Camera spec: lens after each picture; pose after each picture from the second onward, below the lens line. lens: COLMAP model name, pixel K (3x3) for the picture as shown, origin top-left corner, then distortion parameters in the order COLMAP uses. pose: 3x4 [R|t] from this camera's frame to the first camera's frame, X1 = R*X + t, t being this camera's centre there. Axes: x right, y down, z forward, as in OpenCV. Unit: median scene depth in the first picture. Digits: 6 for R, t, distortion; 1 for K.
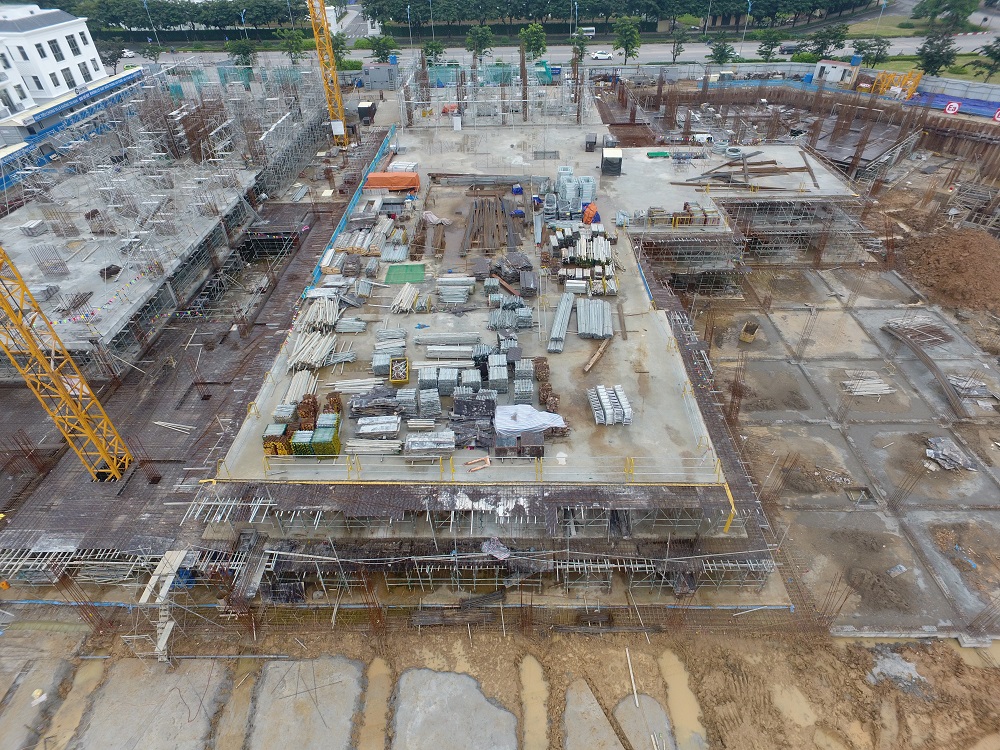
lens RADIAL K [[578.8, 0, 498.4], [0, 578.8, 376.1], [0, 0, 1]] dist [-0.010827, 0.016184]
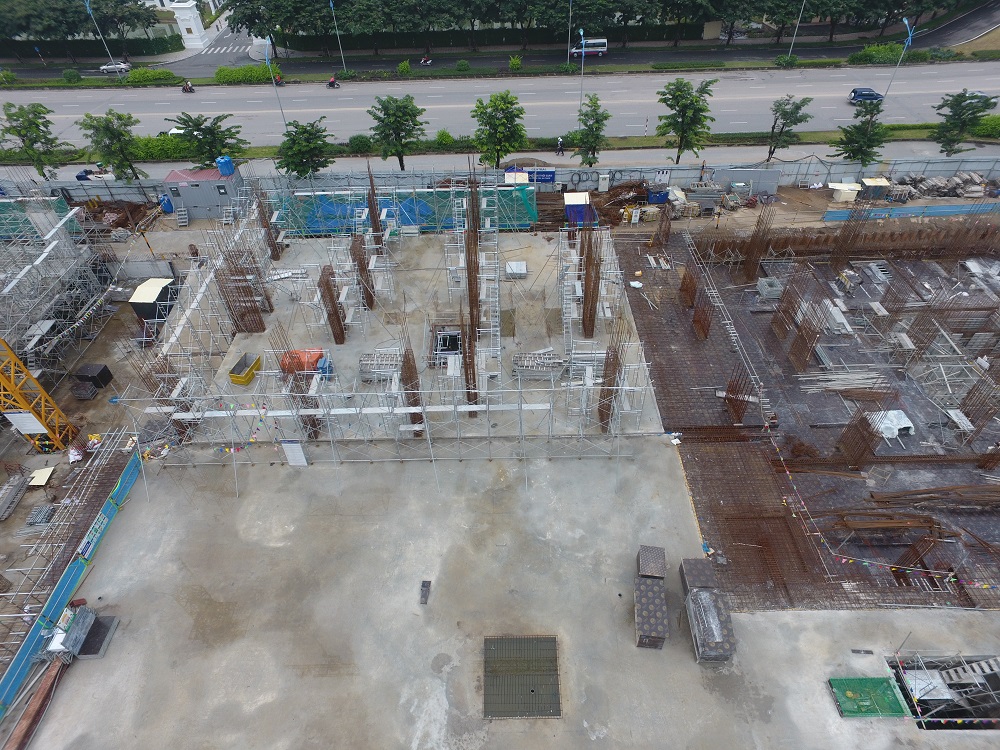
lens RADIAL K [[578.8, 0, 501.4], [0, 578.8, 377.9], [0, 0, 1]] dist [-0.010827, 0.016184]
pose [[0.999691, -0.020171, 0.014503, 0.048732], [0.018843, 0.996072, 0.086517, -0.395368], [-0.016191, -0.086217, 0.996145, 0.466964]]
